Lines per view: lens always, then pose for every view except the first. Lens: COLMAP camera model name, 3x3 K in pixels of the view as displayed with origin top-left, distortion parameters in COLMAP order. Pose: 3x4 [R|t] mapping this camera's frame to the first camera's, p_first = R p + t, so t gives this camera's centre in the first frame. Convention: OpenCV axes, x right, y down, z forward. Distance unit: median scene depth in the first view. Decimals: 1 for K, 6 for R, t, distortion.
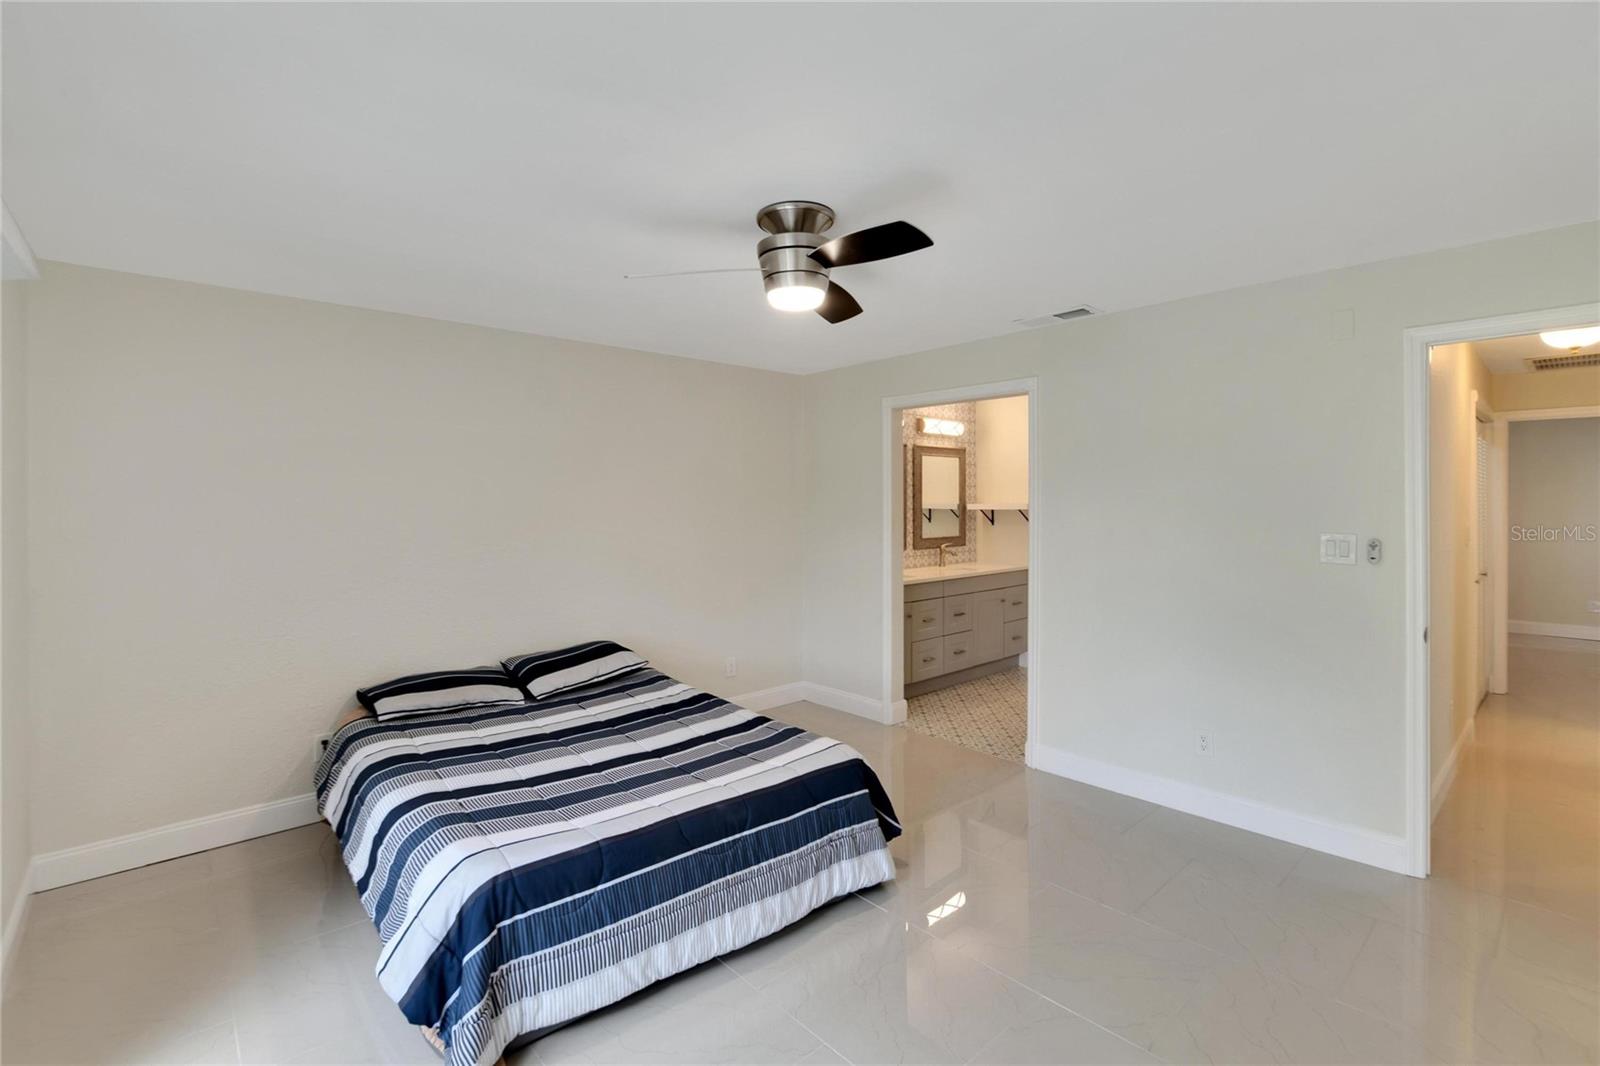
lens RADIAL K [[671.5, 0, 803.1], [0, 671.5, 524.4], [0, 0, 1]] dist [-0.002055, -0.000064]
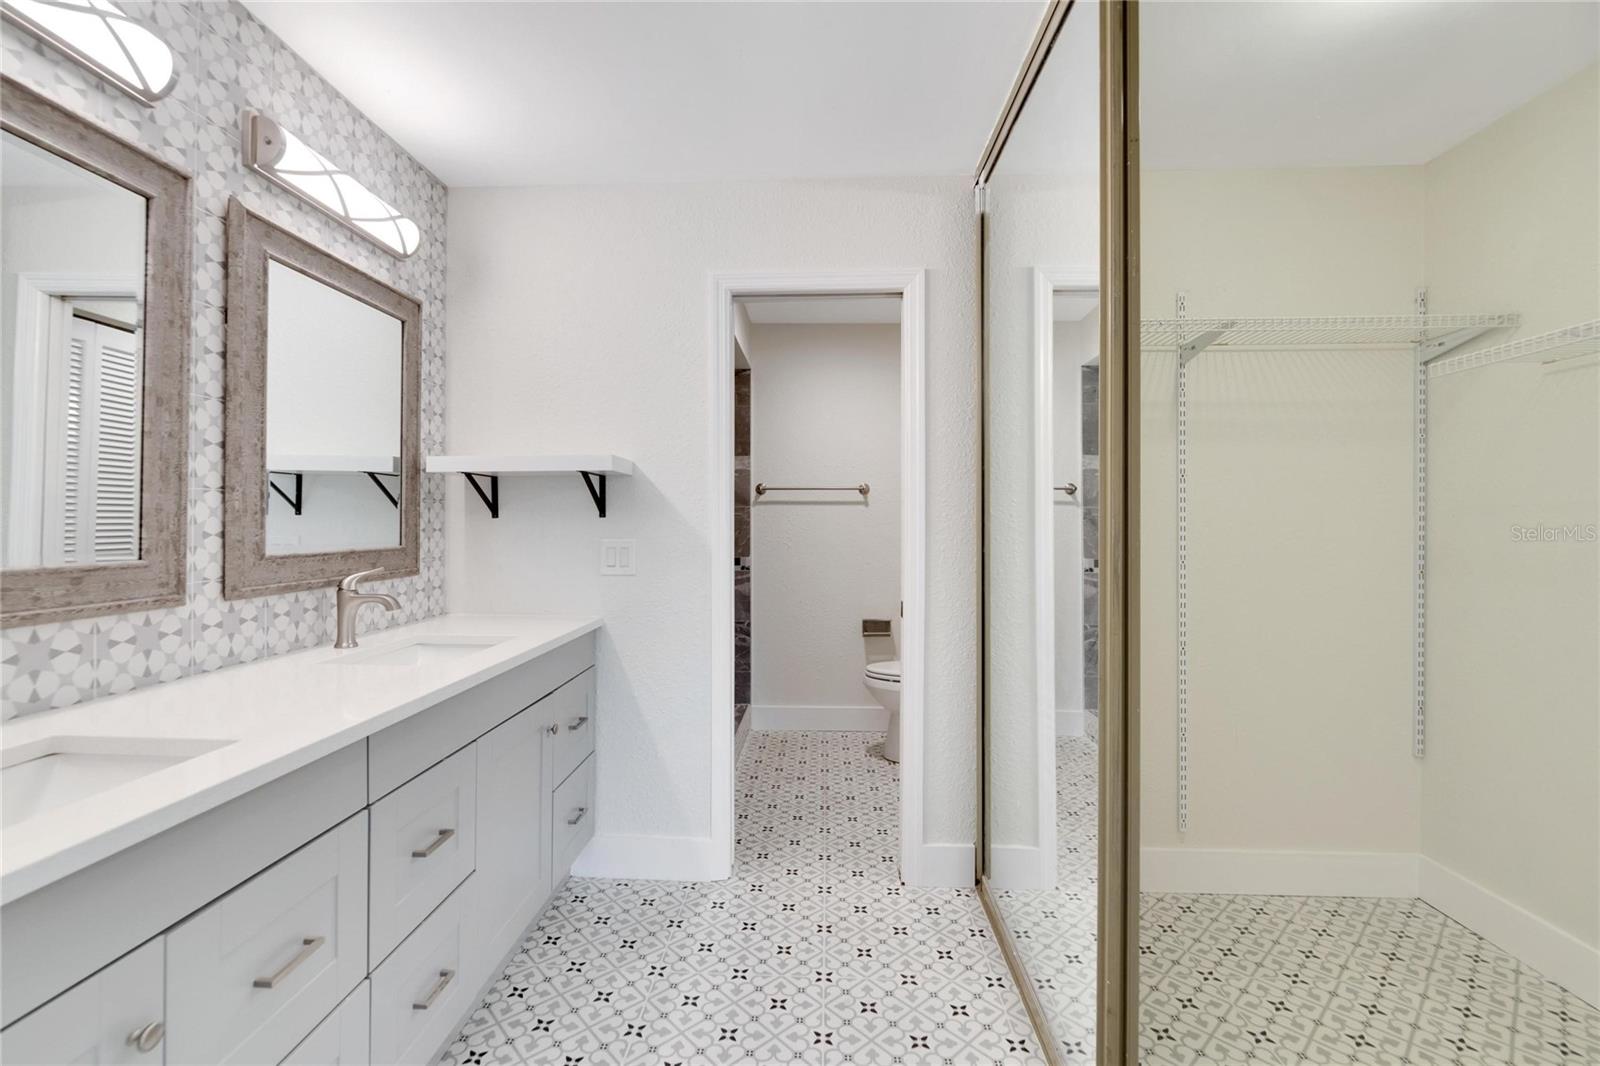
lens RADIAL K [[723.0, 0, 827.8], [0, 723.0, 513.1], [0, 0, 1]] dist [-0.003901, -0.000397]
pose [[0.676574, 0.014519, 0.736231, 0.109166], [0.012670, 0.999428, -0.031352, 0.014340], [-0.736265, 0.030540, 0.676003, 0.594012]]
